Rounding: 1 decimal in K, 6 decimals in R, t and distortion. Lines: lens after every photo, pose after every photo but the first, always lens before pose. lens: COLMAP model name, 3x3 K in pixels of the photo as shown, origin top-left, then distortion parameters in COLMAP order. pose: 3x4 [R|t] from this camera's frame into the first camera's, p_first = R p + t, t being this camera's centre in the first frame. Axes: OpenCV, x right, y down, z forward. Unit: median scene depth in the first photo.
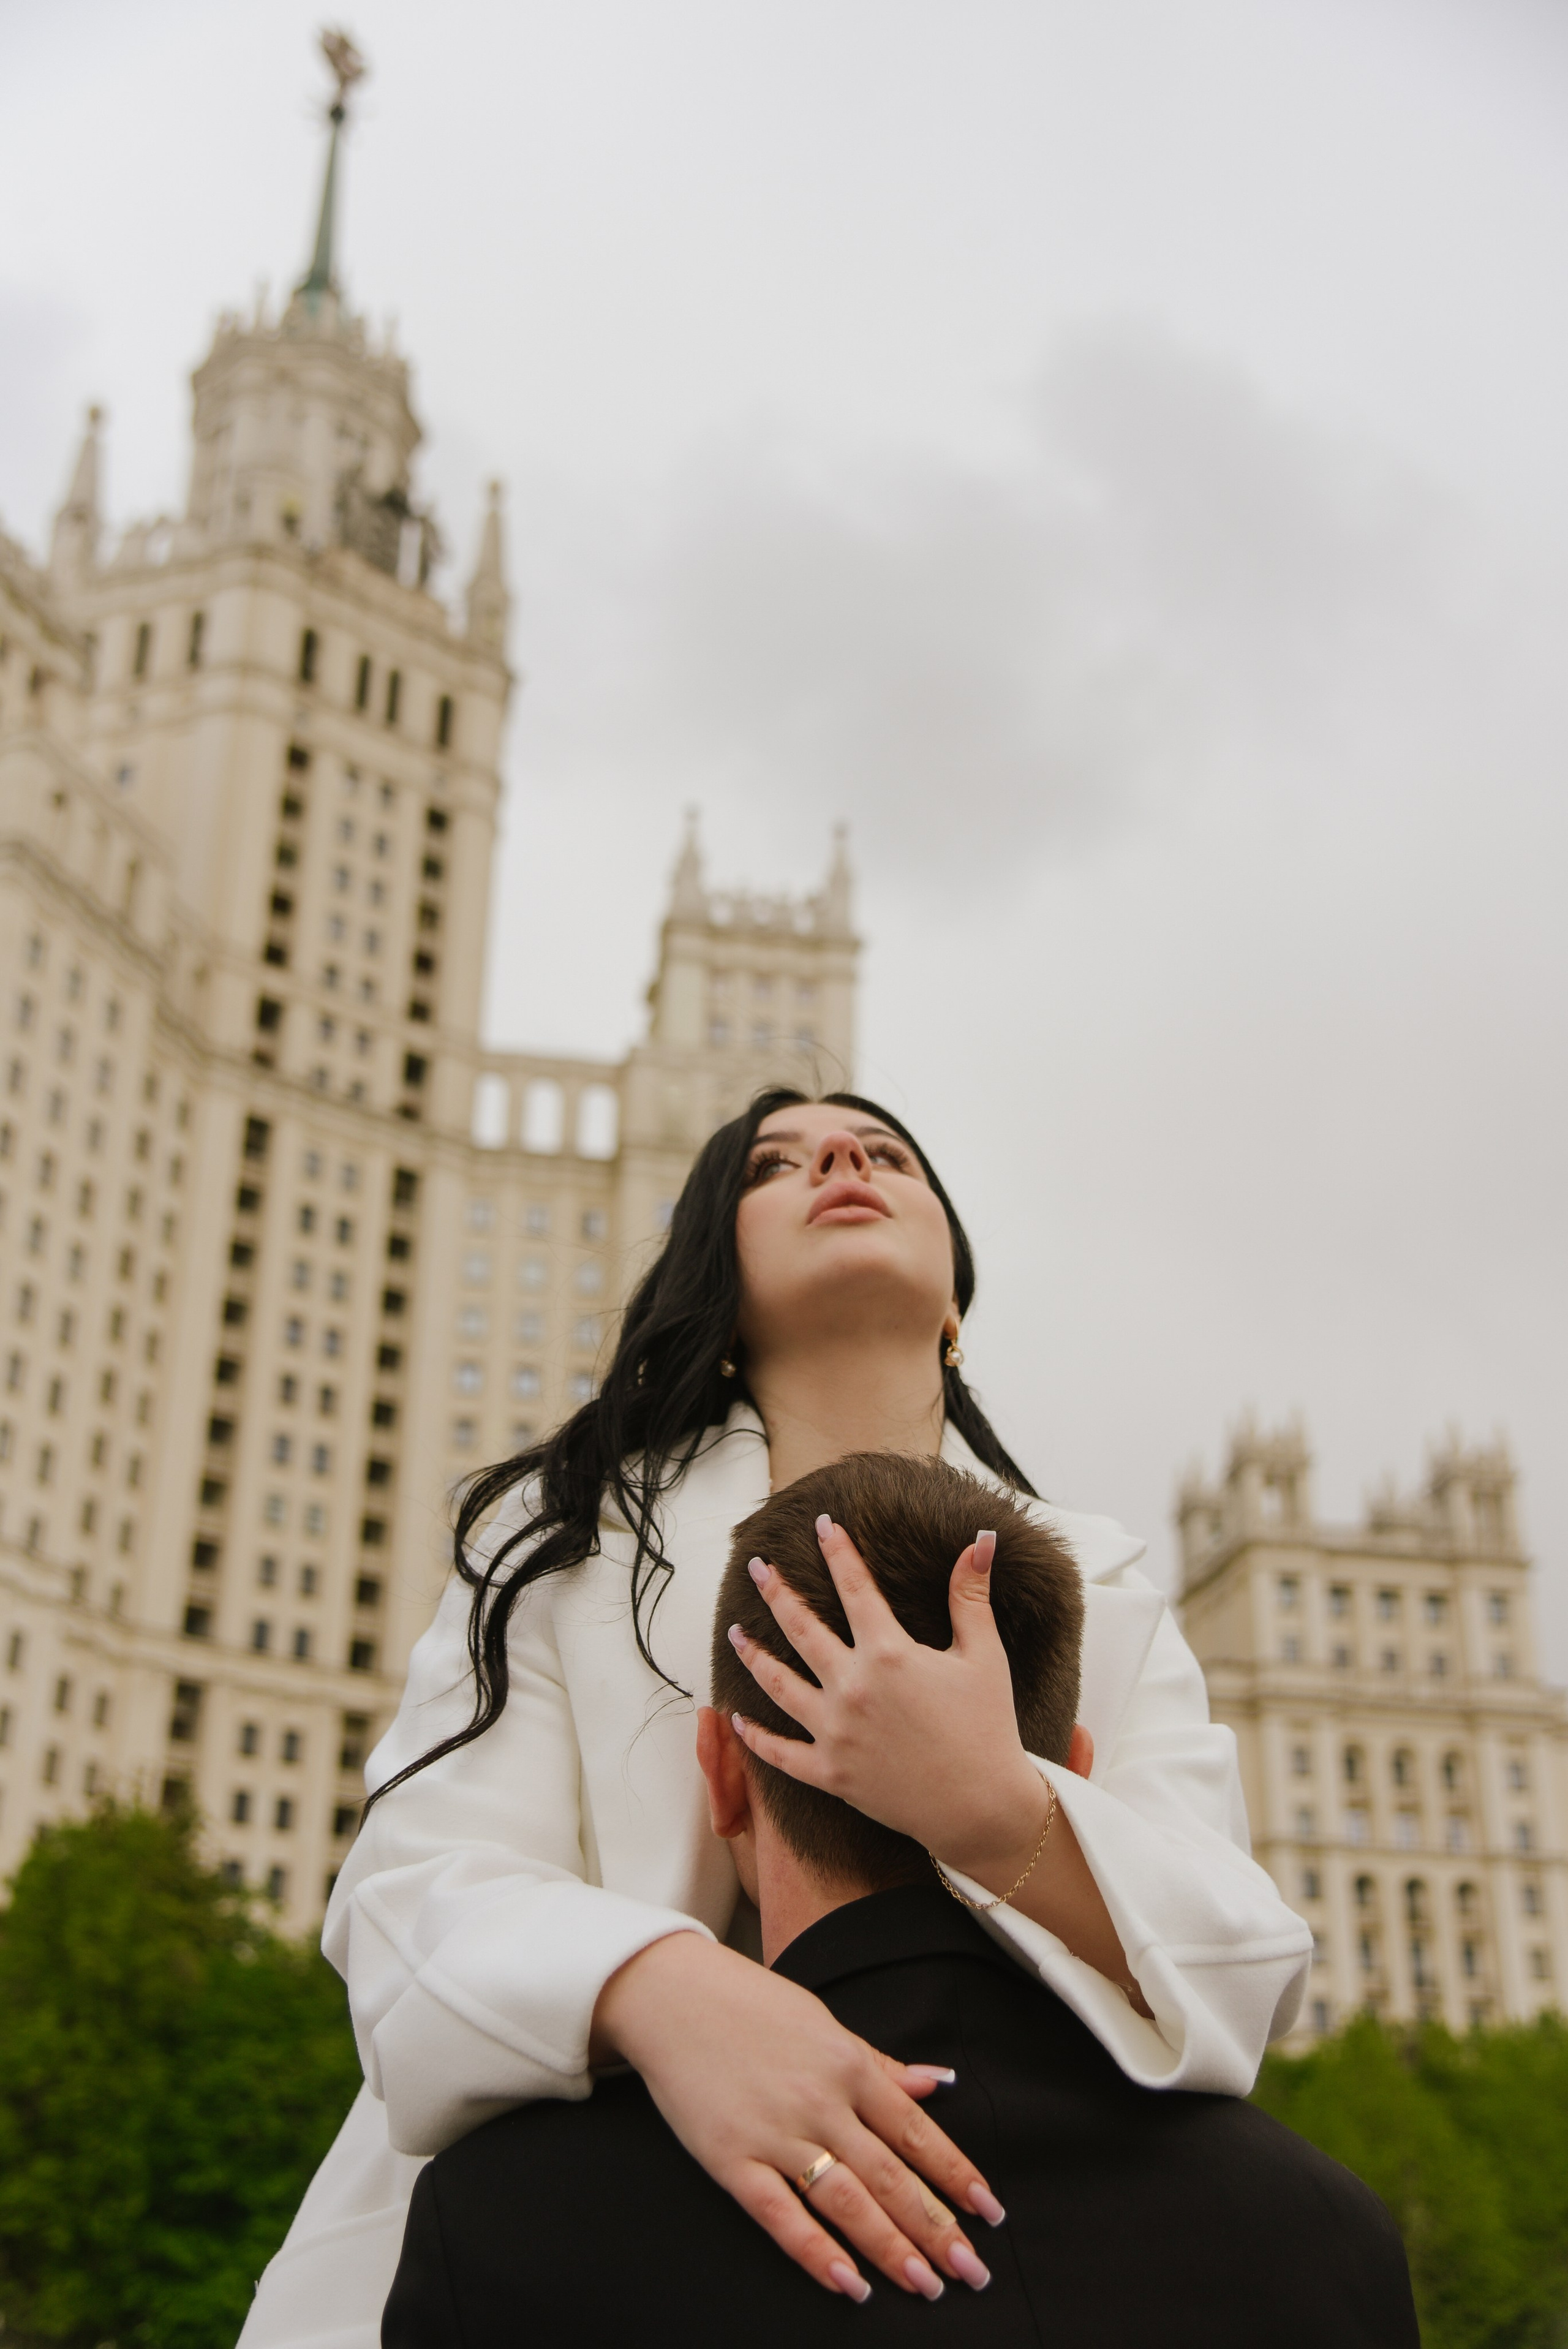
lens RADIAL K [[2506.3, 0, 774.3], [0, 2506.3, 1190.0], [0, 0, 1]] dist [0.085872, 0.009734]
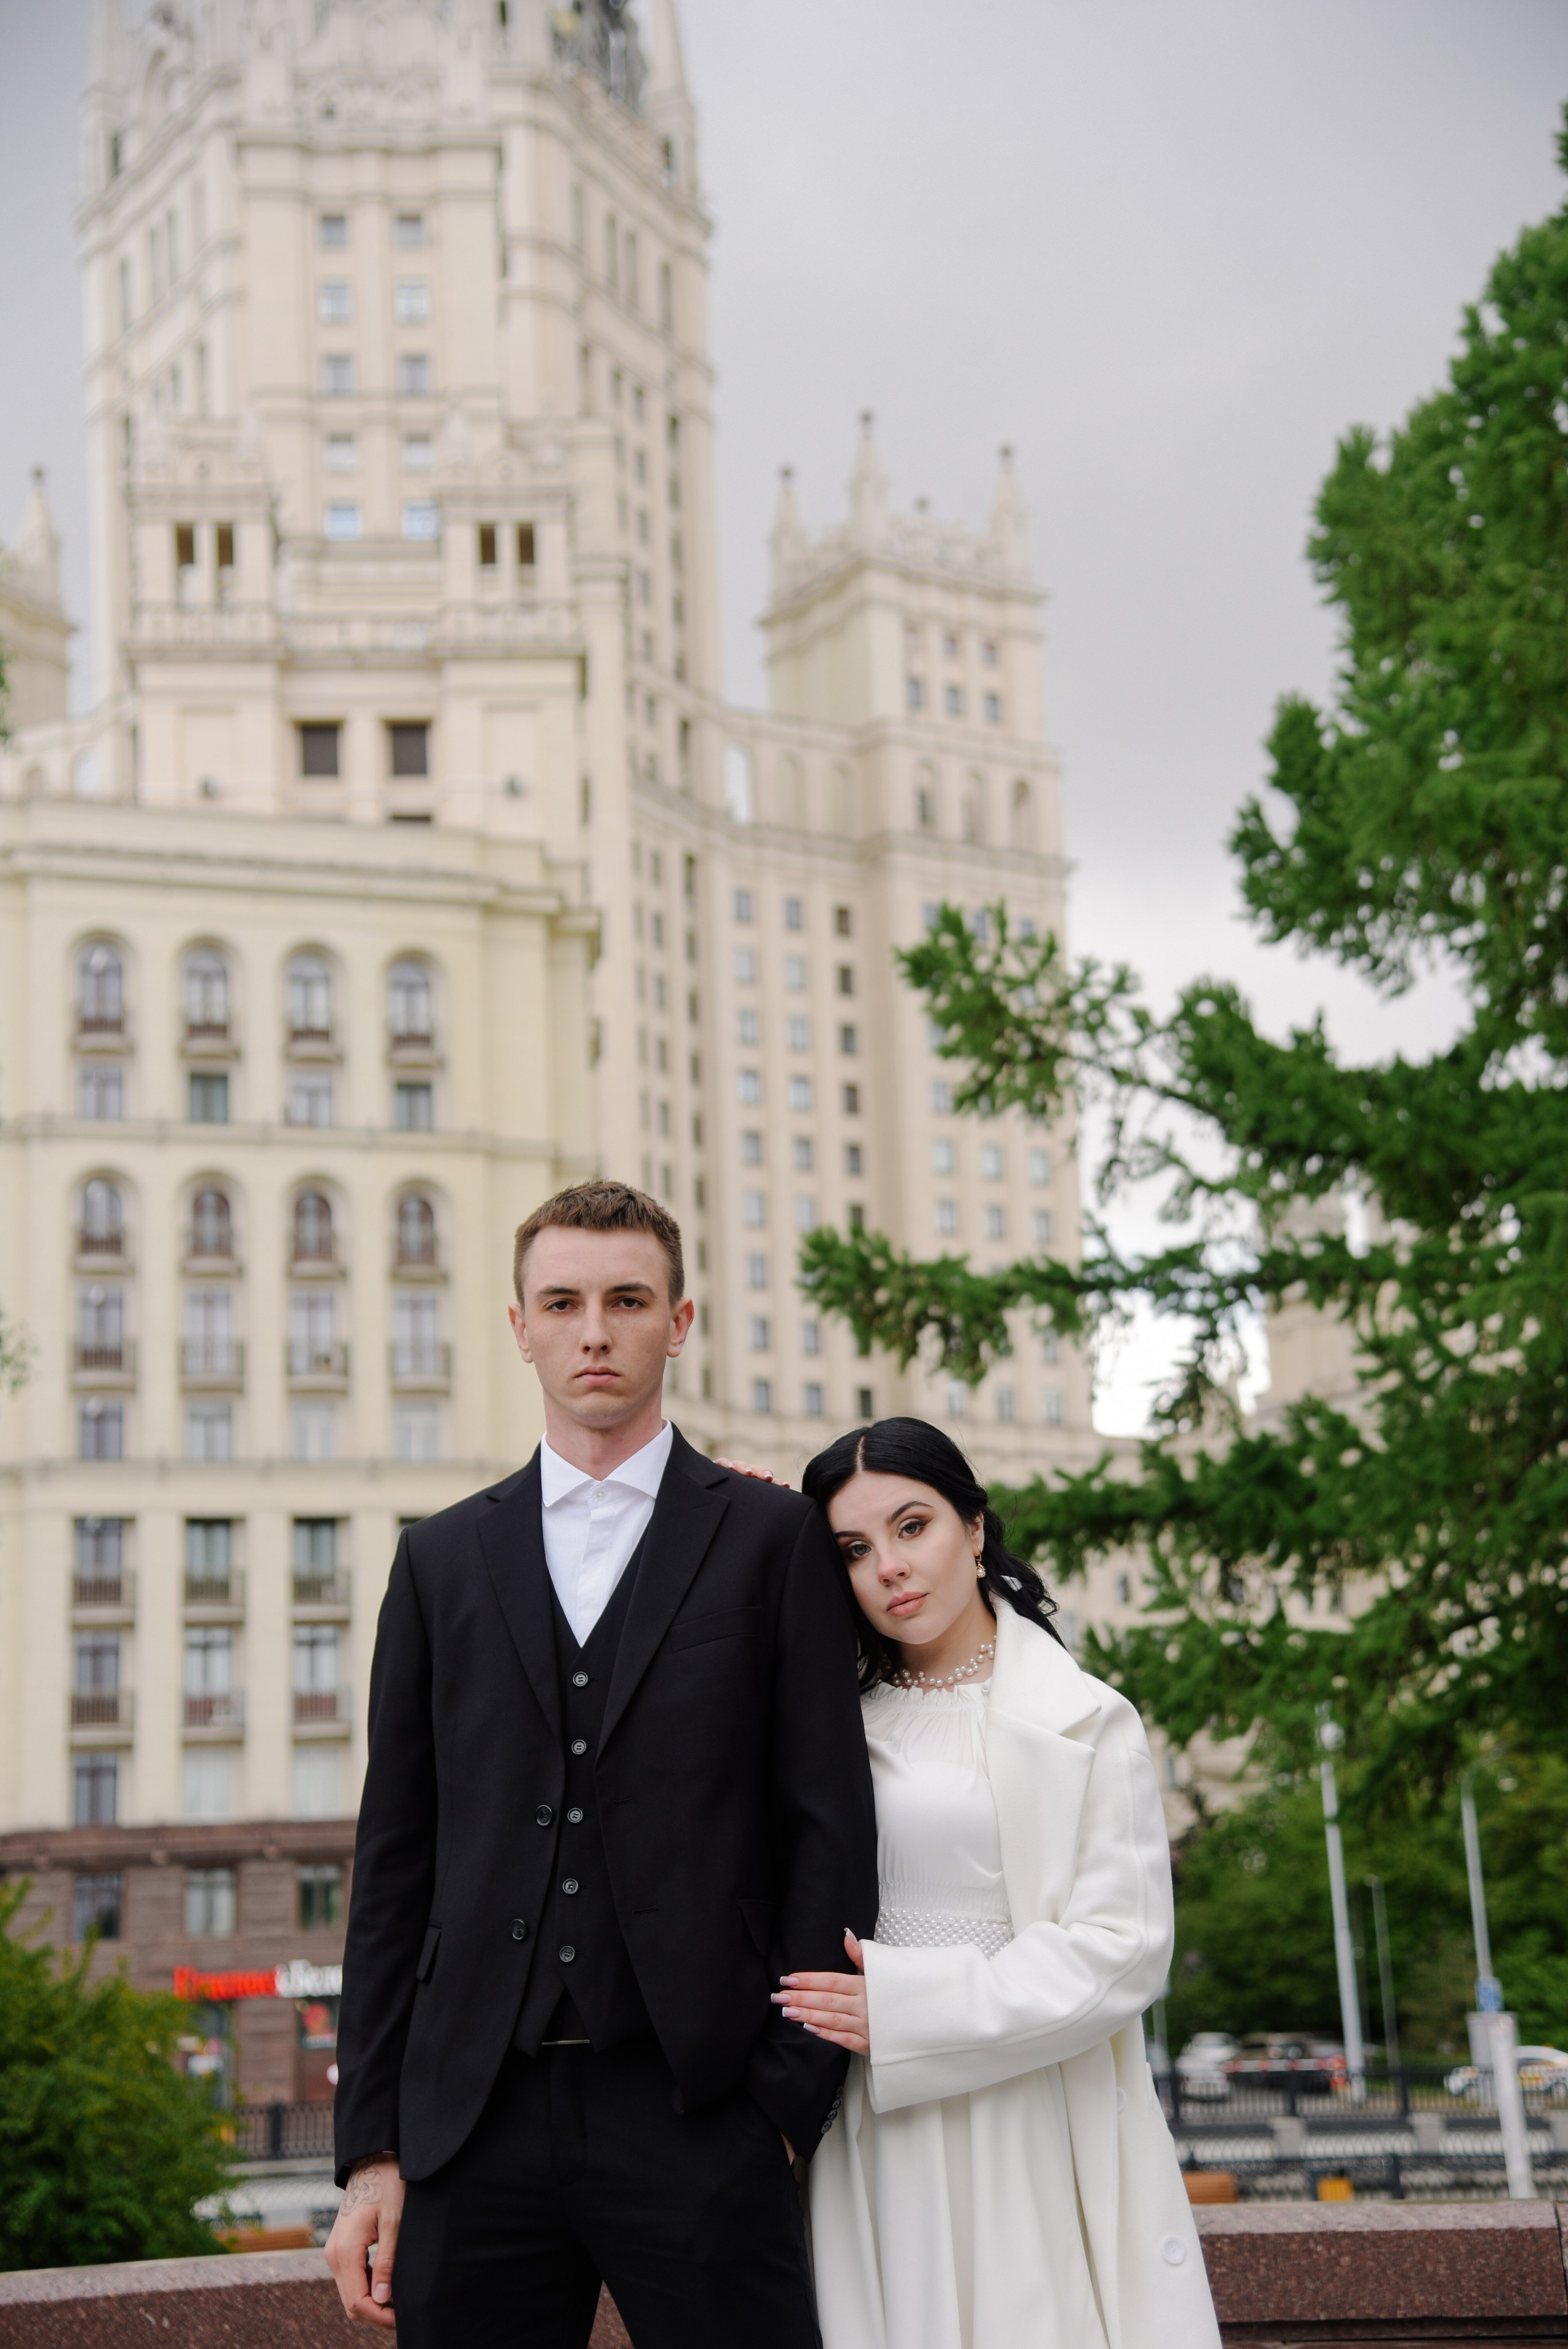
lens RADIAL K [[3792.1, 0, 784.0], [0, 3792.1, 1174.5], [0, 0, 1]] dist [0.340151, 0.079993]
pose [[0.920741, 0.035207, 0.388583, -0.660752], [-0.113804, 0.976849, 0.181150, -0.152104], [-0.373209, -0.211015, 0.903431, -0.298361]]
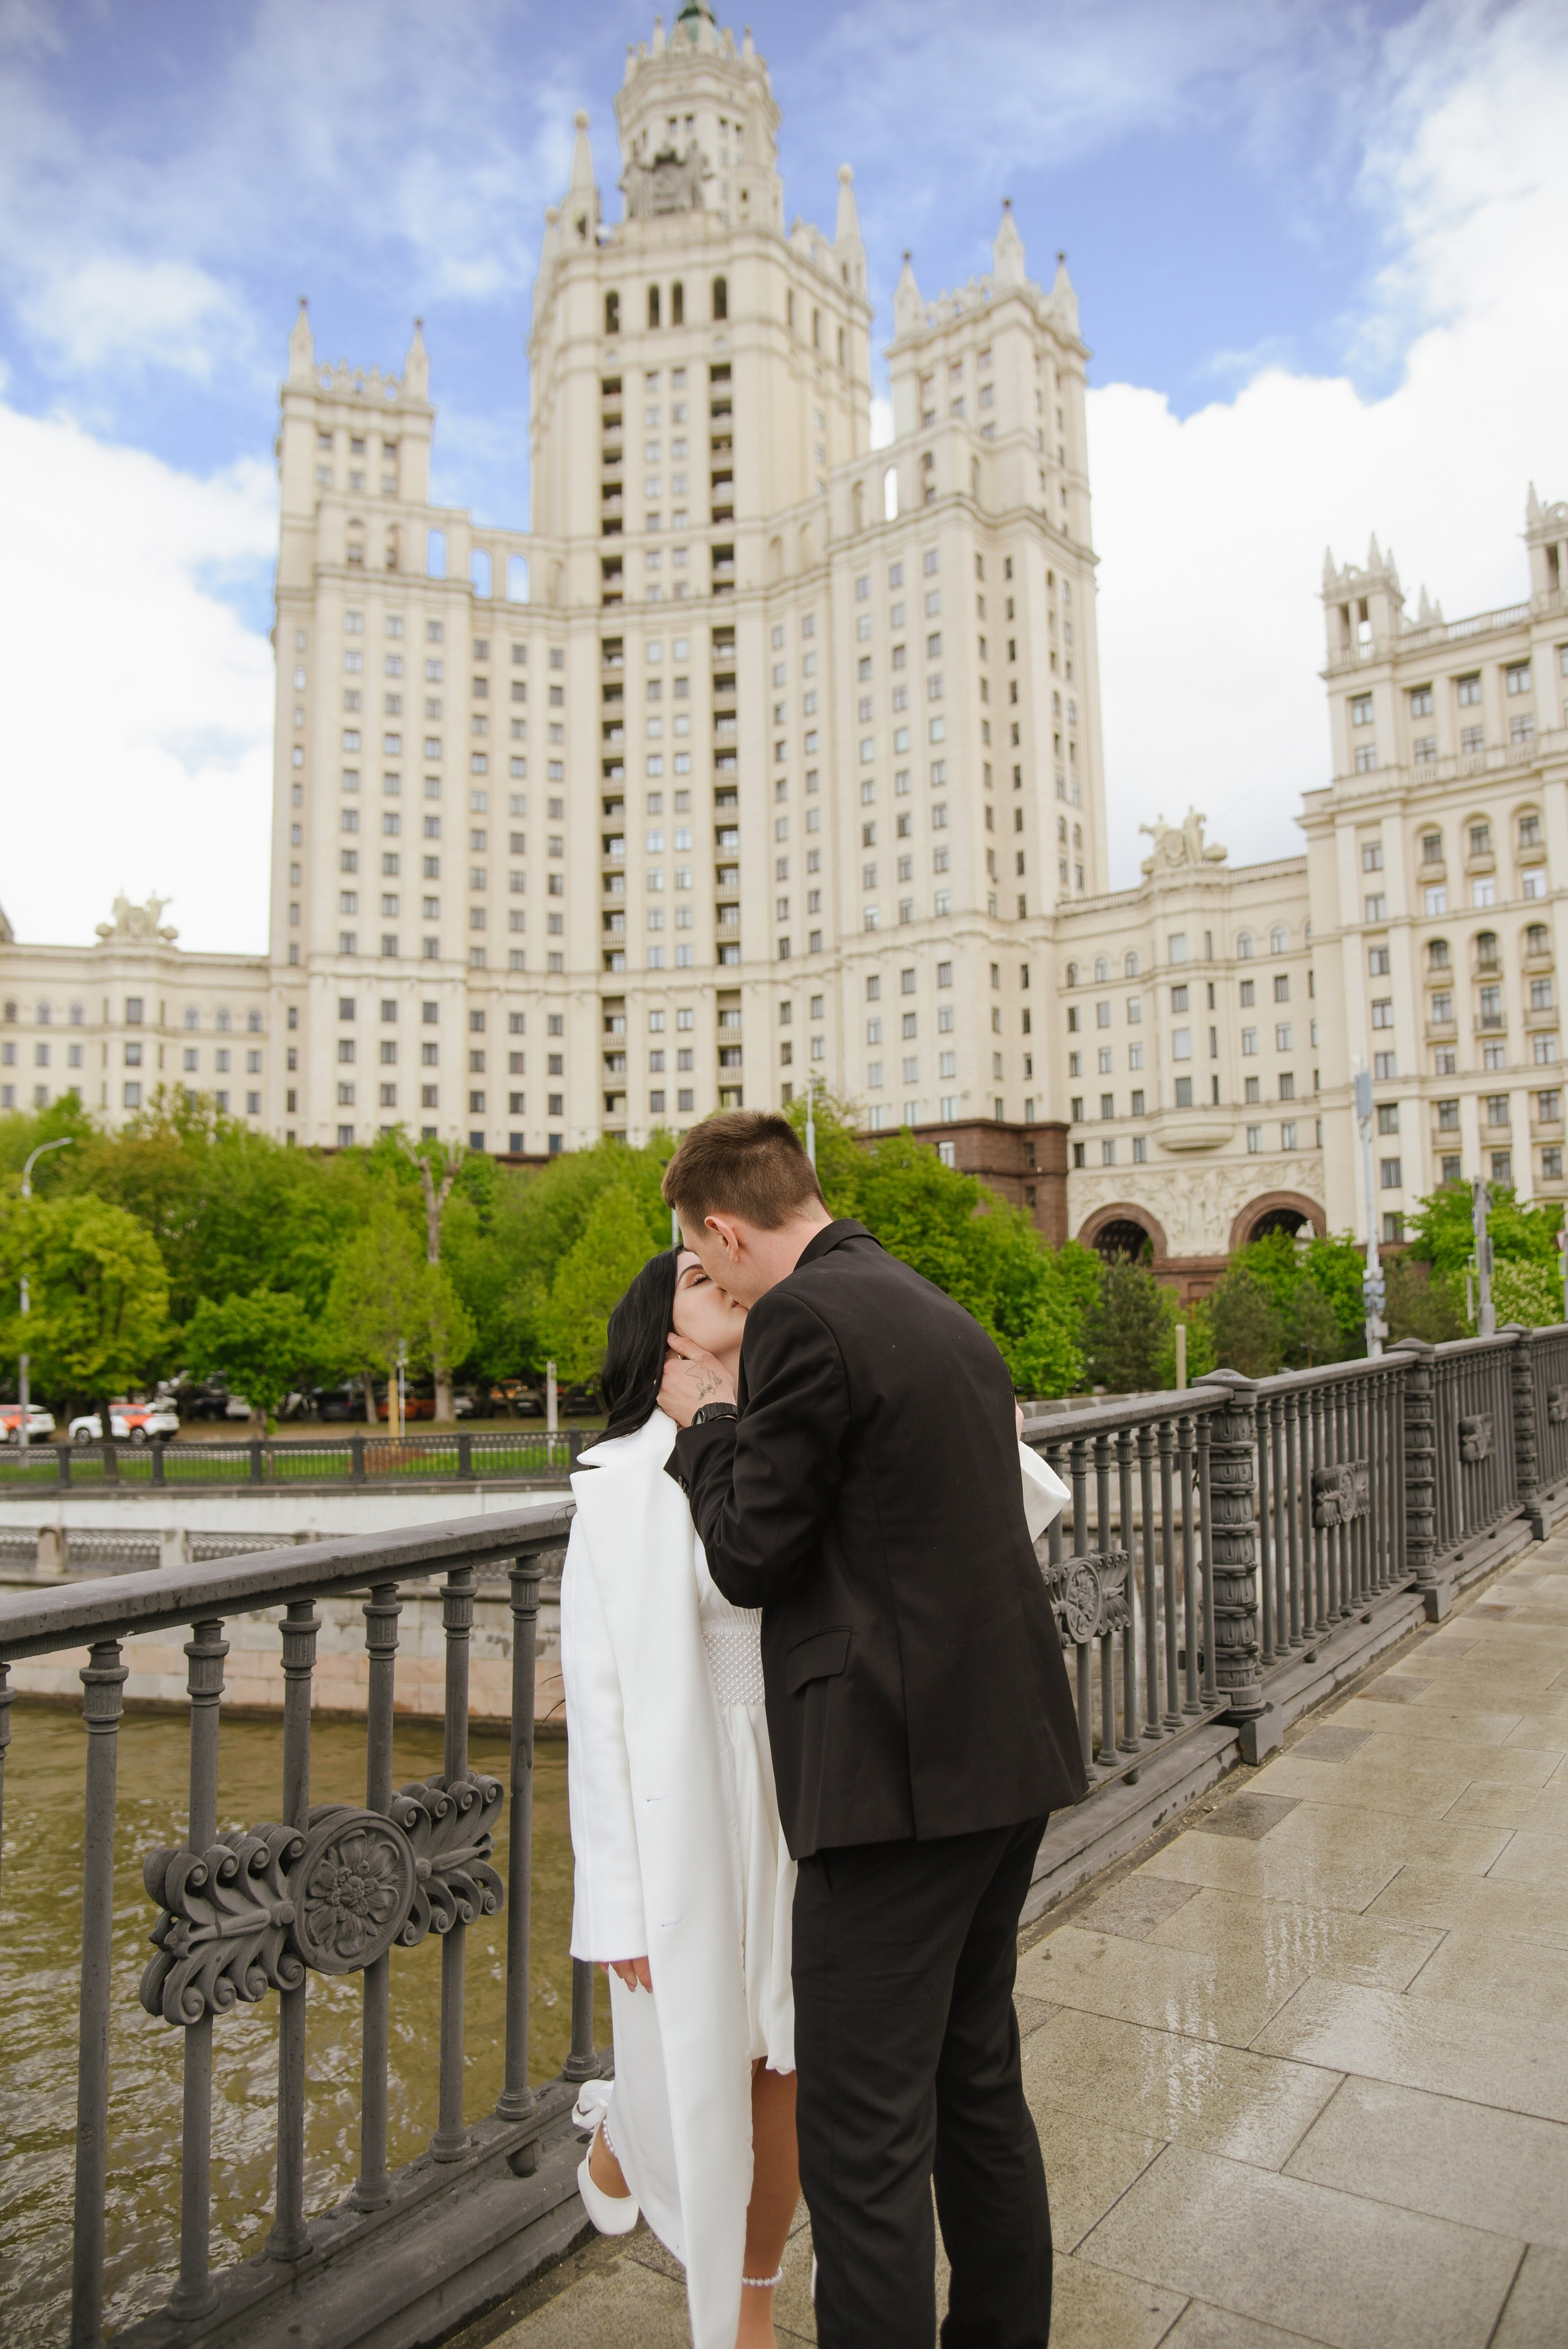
lens RADIAL K [[1575.0, 0, 777.7], [0, 1575.0, 1189.1], [0, 0, 1]] dist [-0.125864, 0.087926]
pose [[0.639685, -0.097091, -0.762481, 0.544397], [0.352468, 0.918597, 0.178734, 0.145712], [0.683059, -0.383083, 0.621834, 0.334940]]
